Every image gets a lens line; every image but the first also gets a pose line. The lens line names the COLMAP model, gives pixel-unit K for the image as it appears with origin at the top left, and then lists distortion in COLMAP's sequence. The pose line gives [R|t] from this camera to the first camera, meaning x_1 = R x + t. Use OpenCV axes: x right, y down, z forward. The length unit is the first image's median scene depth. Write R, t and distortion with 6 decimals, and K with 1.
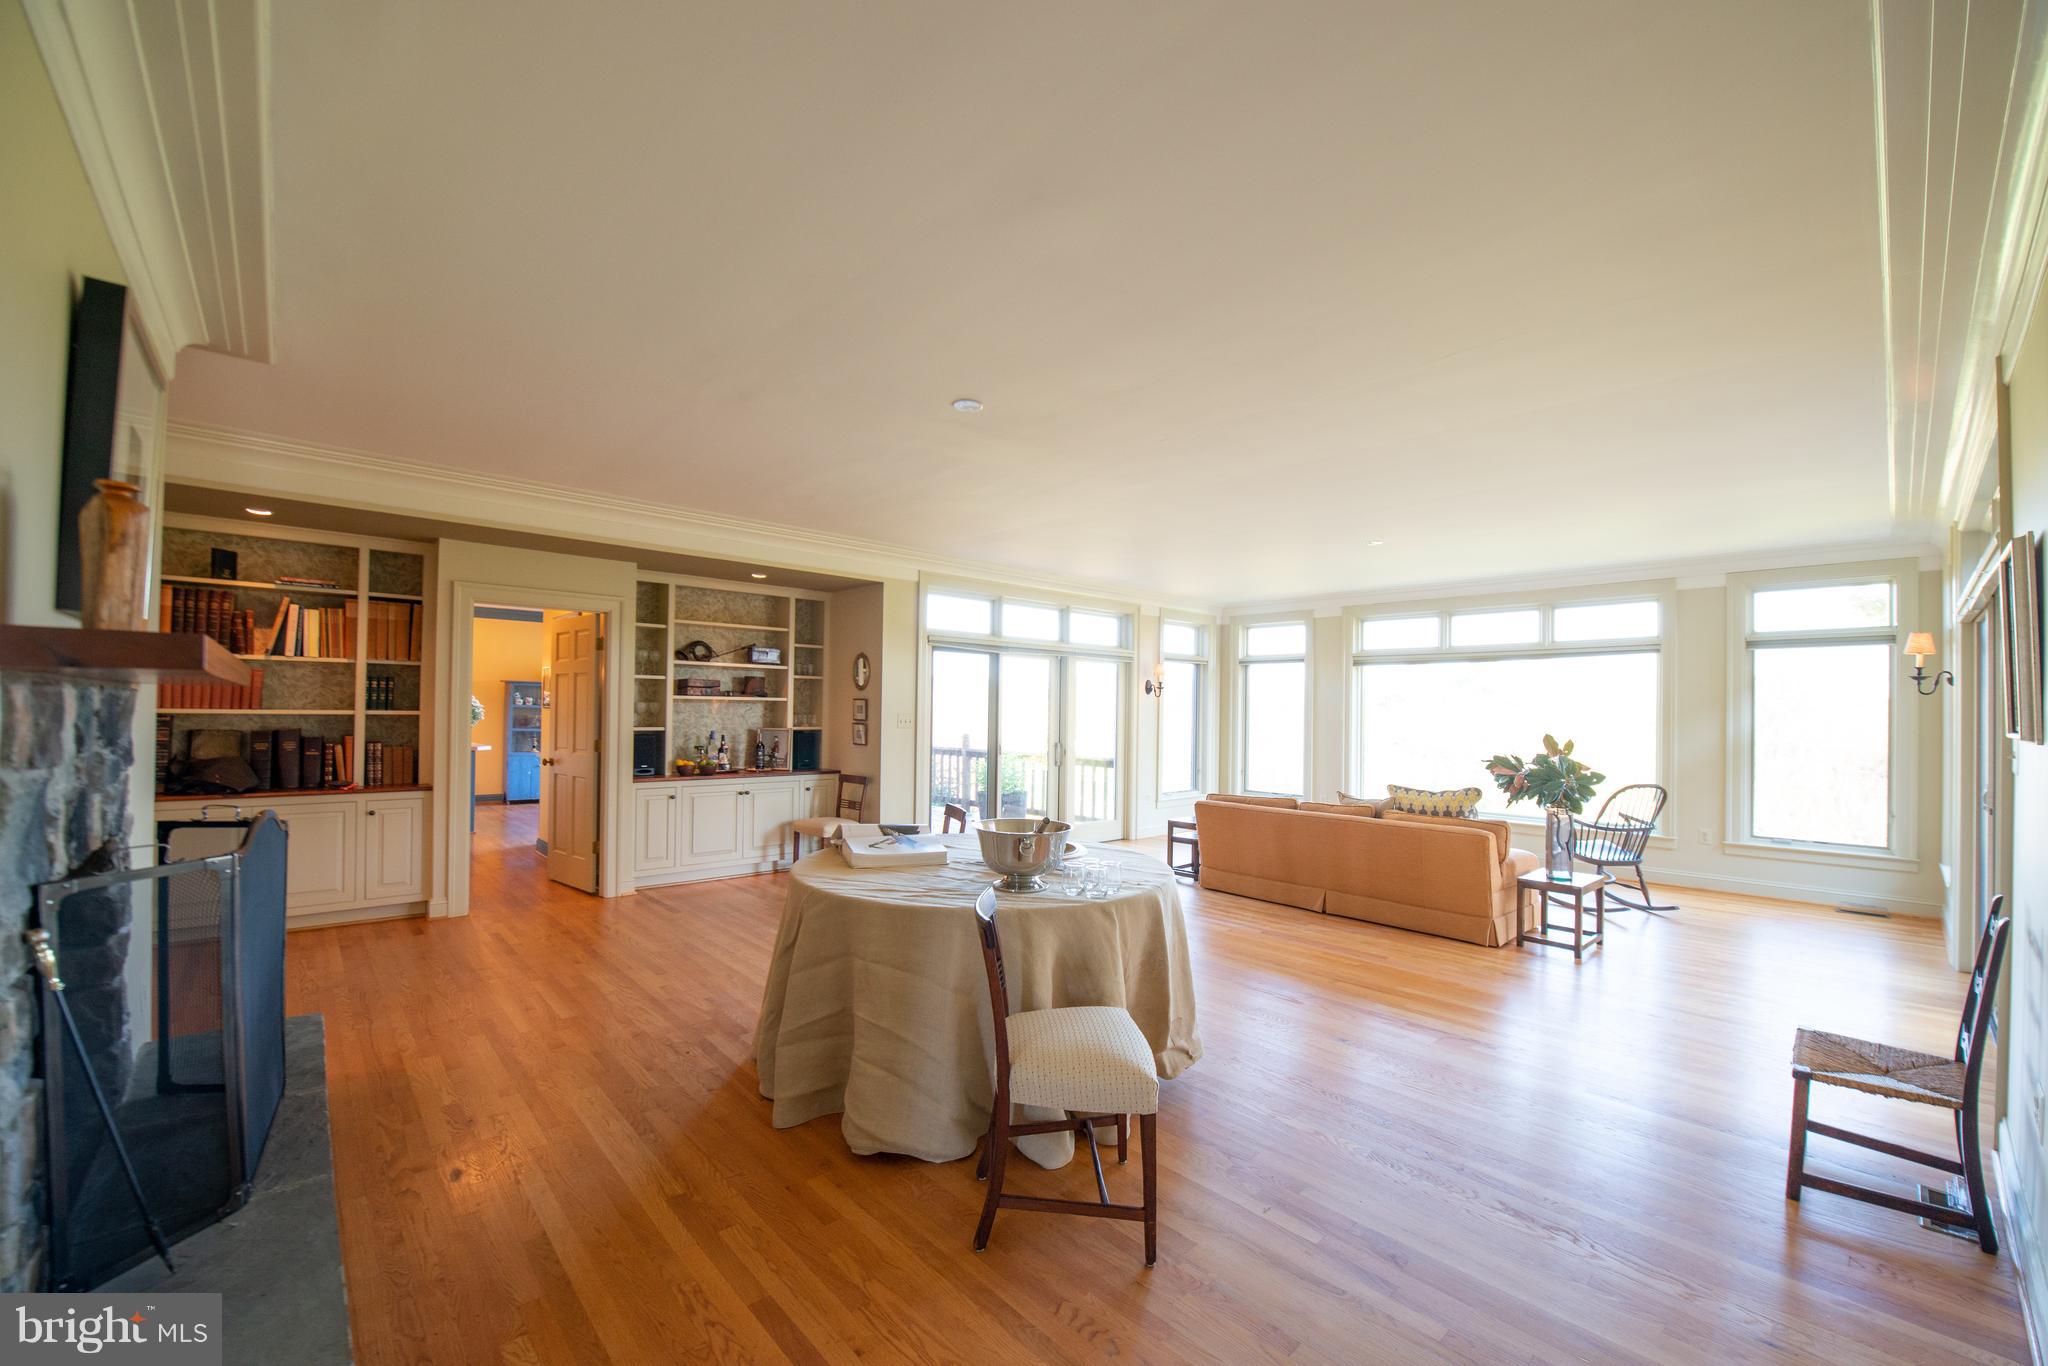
lens RADIAL K [[815.1, 0, 1023.1], [0, 815.1, 709.4], [0, 0, 1]] dist [-0.001495, -0.000033]
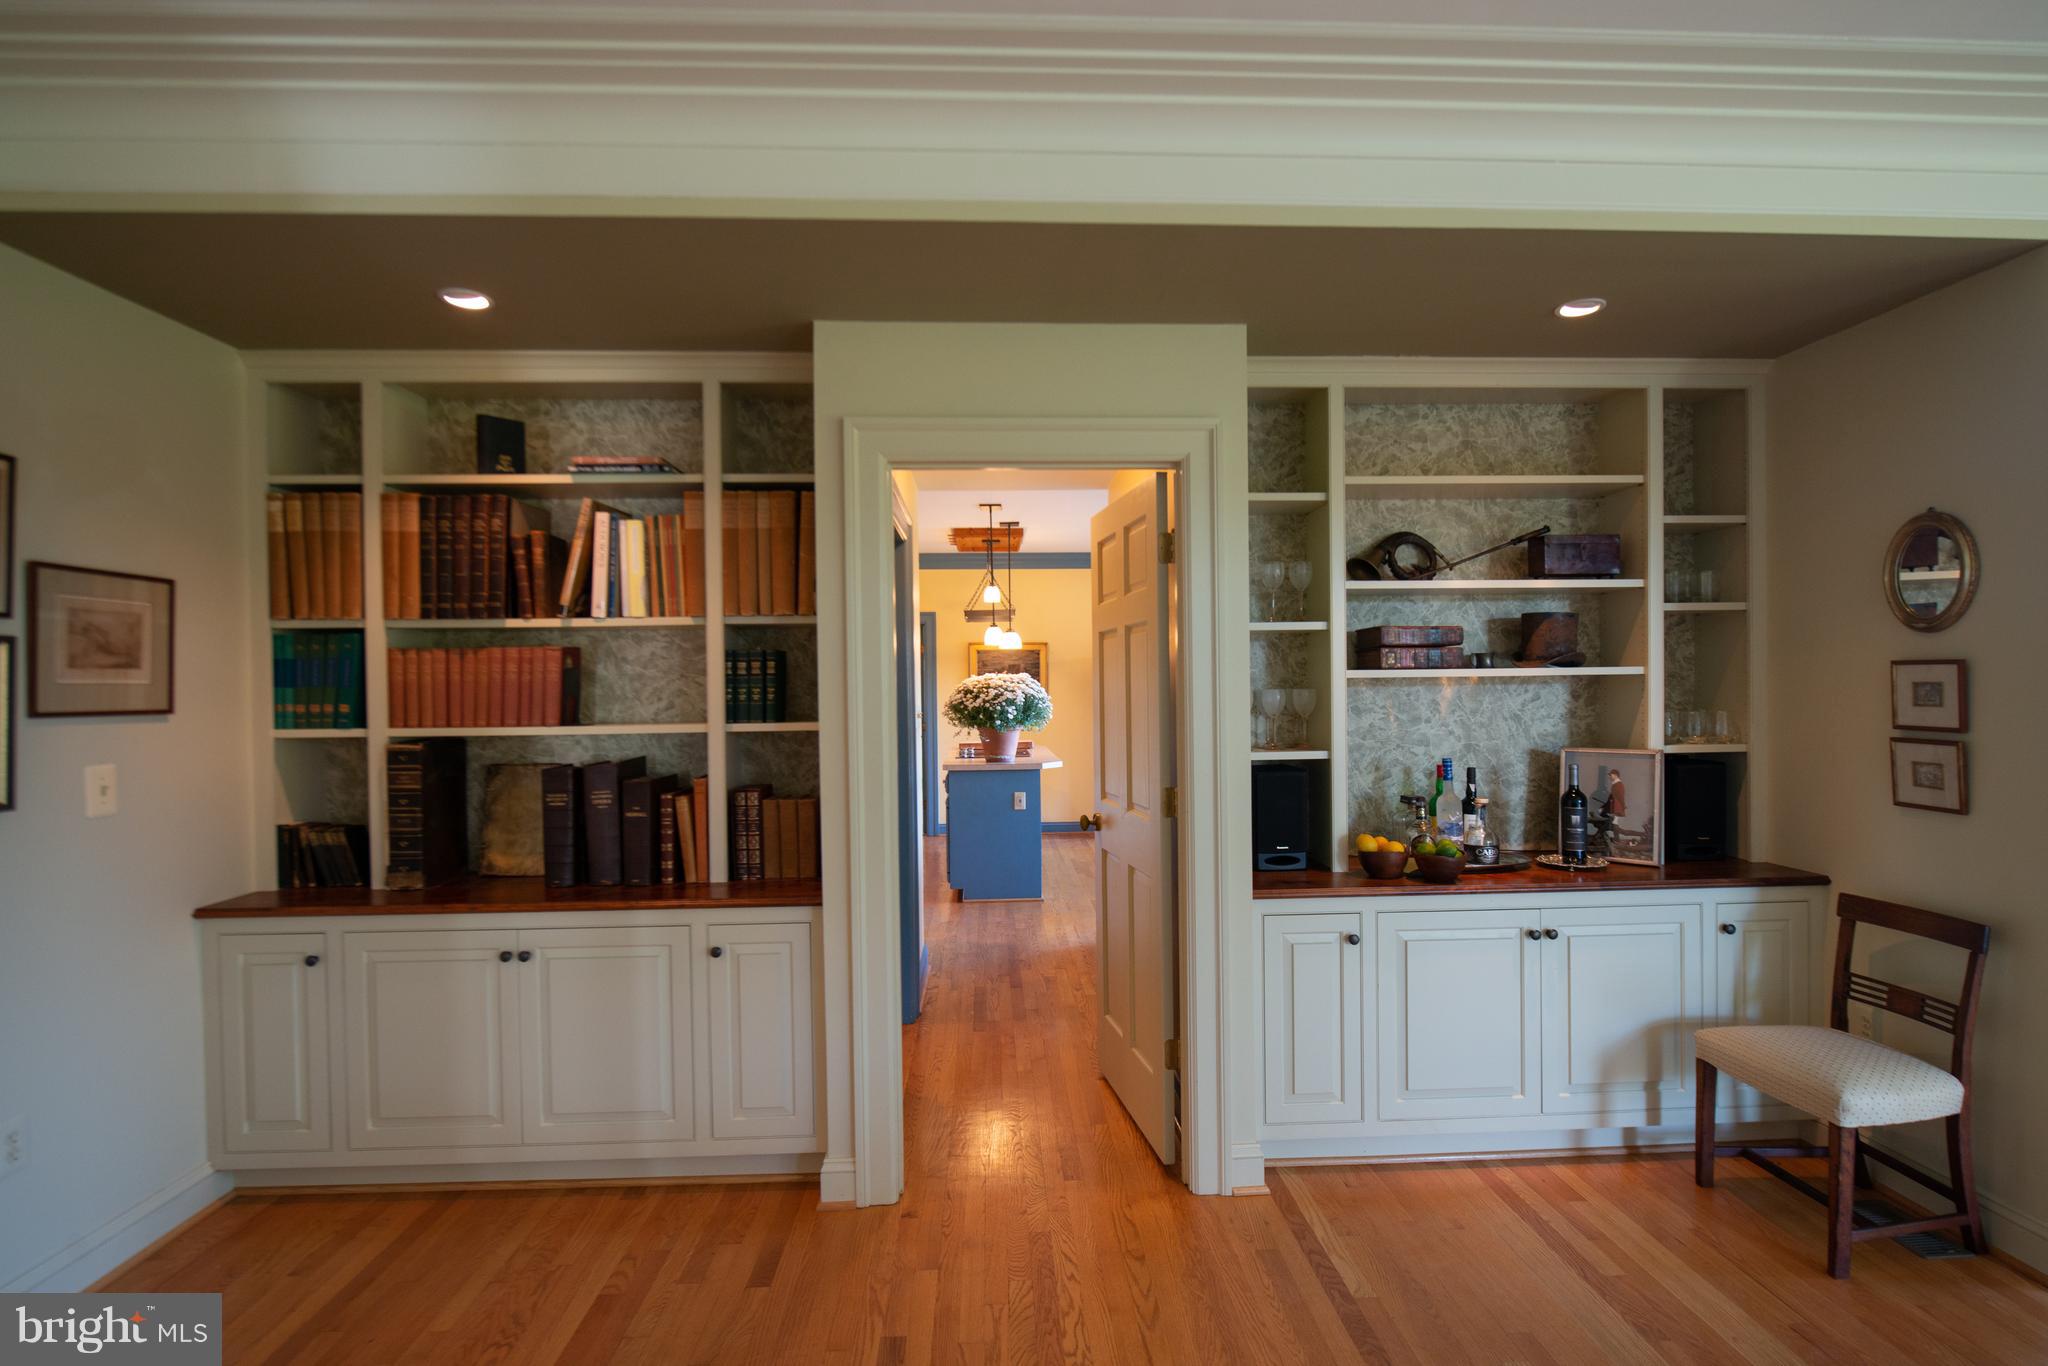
lens RADIAL K [[1017.7, 0, 1024.6], [0, 1017.7, 689.9], [0, 0, 1]] dist [-0.024144, -0.000056]
pose [[0.763642, -0.021732, -0.645274, -0.232311], [0.024927, 0.999681, -0.004169, -0.009411], [0.645158, -0.012901, 0.763940, 0.525931]]
